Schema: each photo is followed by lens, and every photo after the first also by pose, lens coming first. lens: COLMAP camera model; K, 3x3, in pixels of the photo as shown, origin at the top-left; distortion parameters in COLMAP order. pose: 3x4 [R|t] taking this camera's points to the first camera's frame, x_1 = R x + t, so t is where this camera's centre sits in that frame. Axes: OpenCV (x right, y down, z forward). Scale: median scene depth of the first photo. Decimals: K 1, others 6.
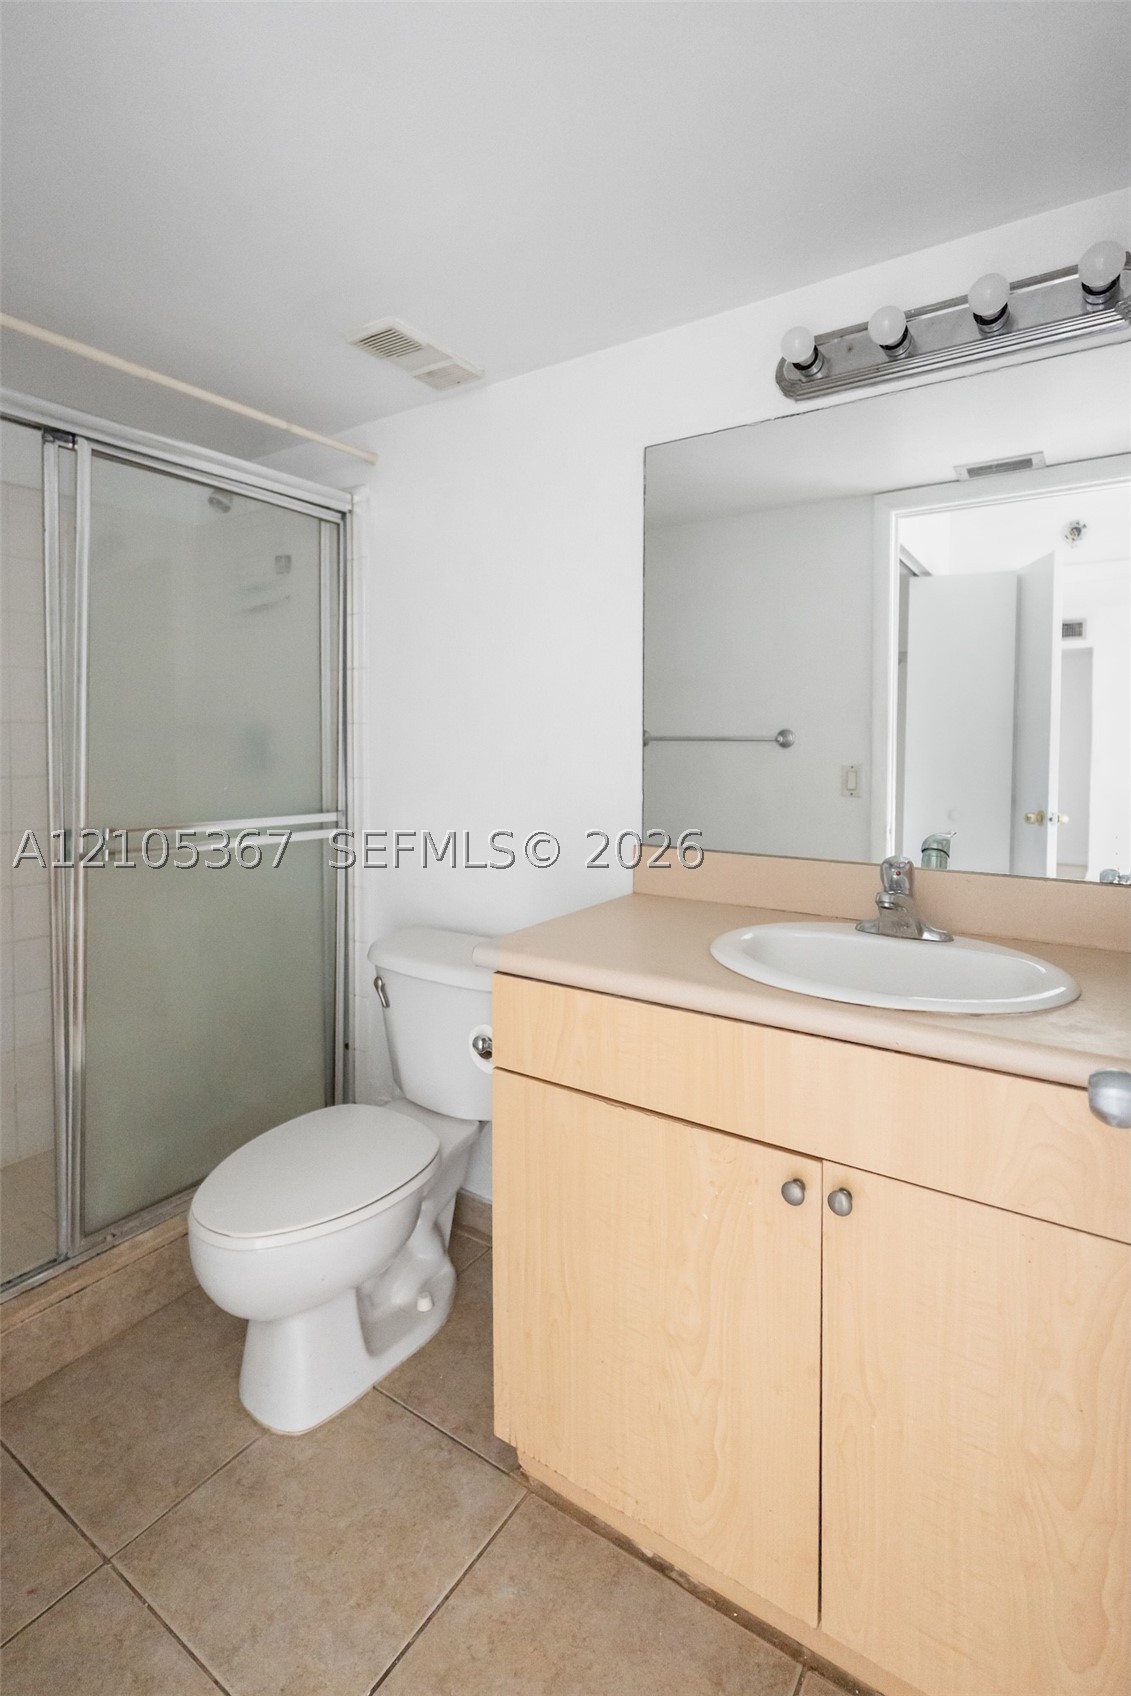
lens RADIAL K [[776.1, 0, 571.8], [0, 776.1, 738.9], [0, 0, 1]] dist [-0.007383, -0.002564]
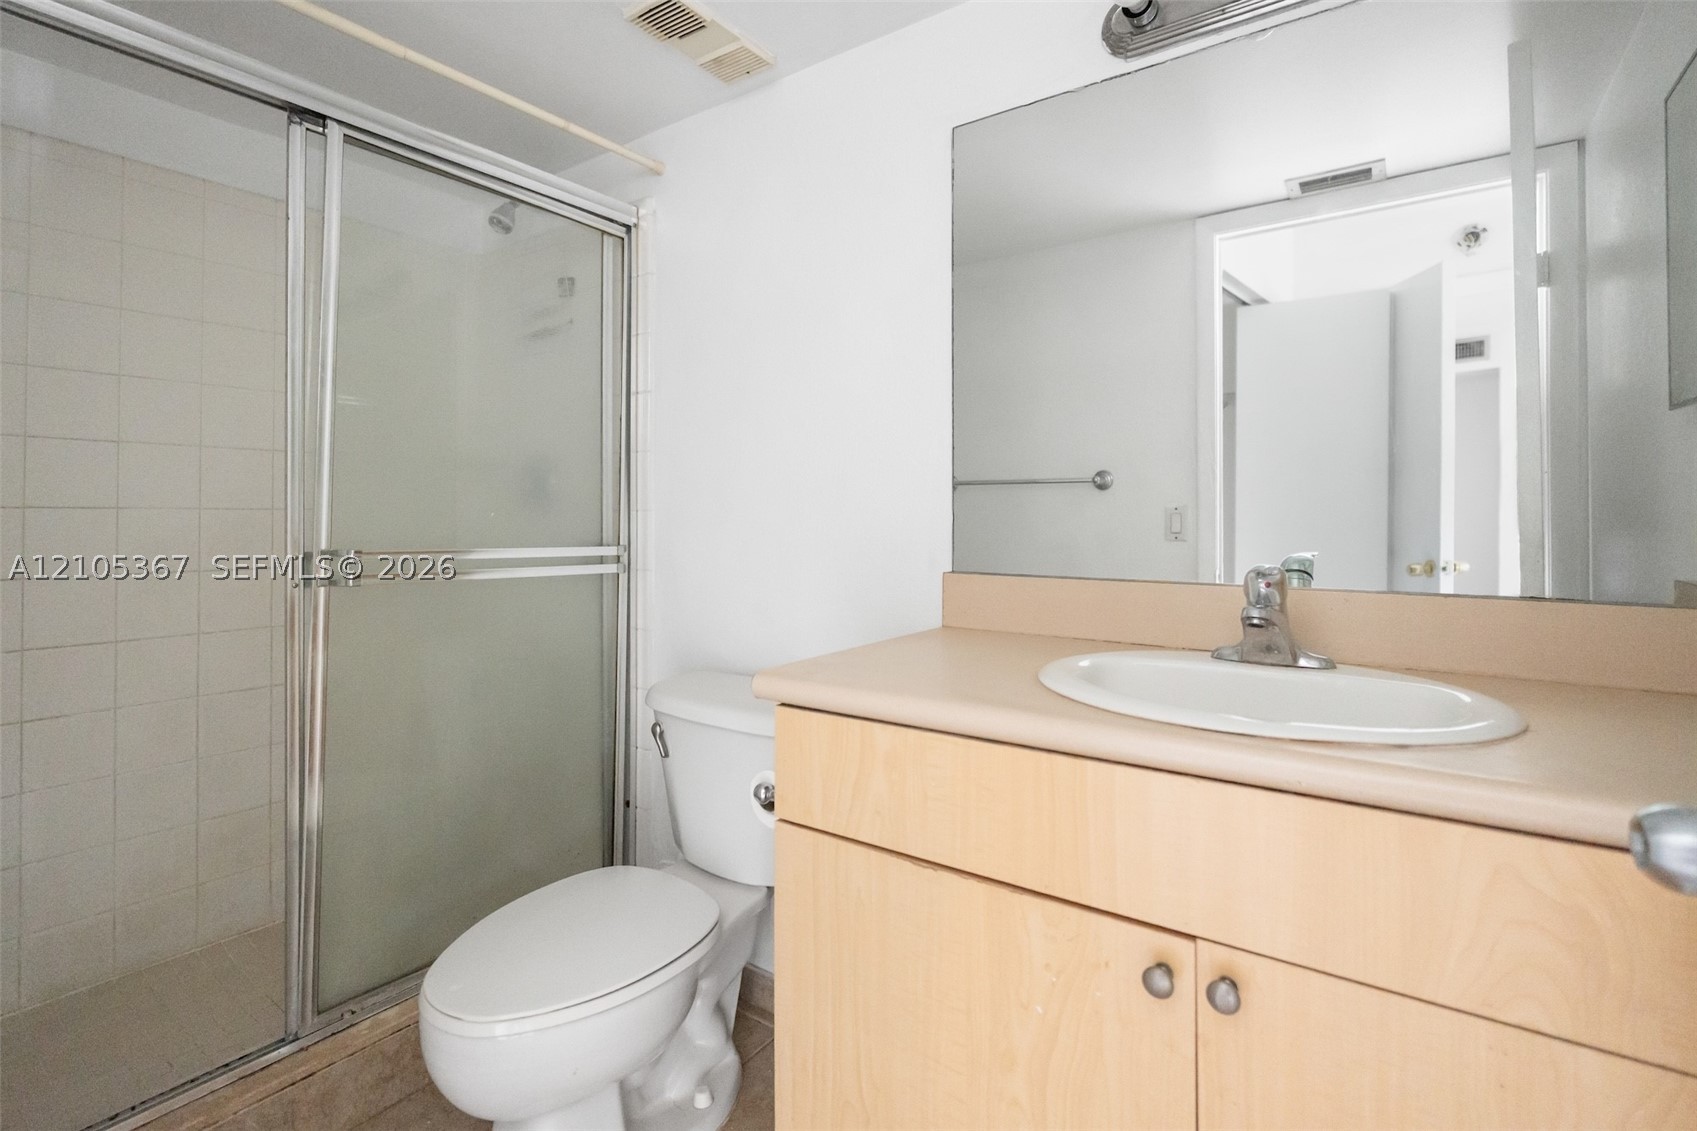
lens RADIAL K [[776.5, 0, 853.3], [0, 776.5, 484.8], [0, 0, 1]] dist [-0.007383, -0.002564]
pose [[0.999497, -0.003740, -0.031481, 0.007353], [0.002933, 0.999666, -0.025662, 0.071499], [0.031566, 0.025557, 0.999175, 0.133877]]
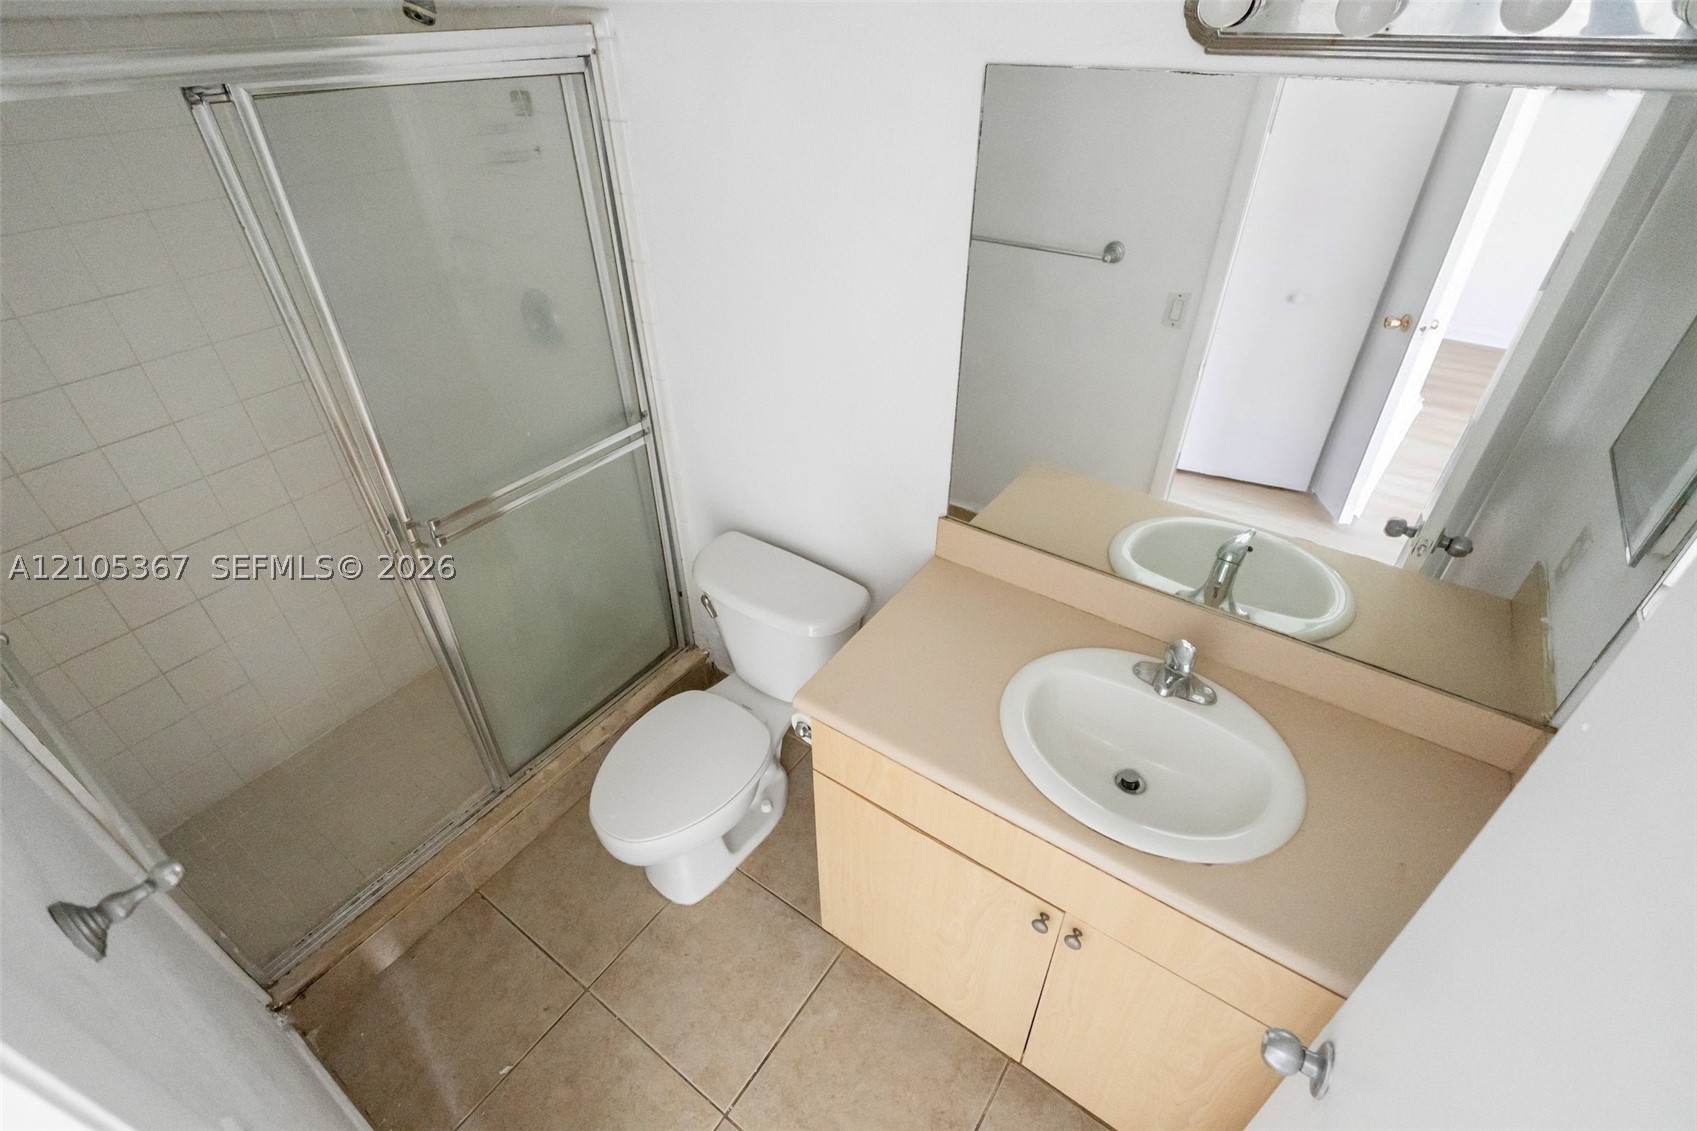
lens RADIAL K [[776.5, 0, 847.4], [0, 776.5, 516.8], [0, 0, 1]] dist [-0.007383, -0.002564]
pose [[0.999531, 0.009133, -0.029240, -0.011493], [0.009174, 0.821464, 0.570187, -0.508421], [0.029228, -0.570187, 0.820995, 0.176943]]
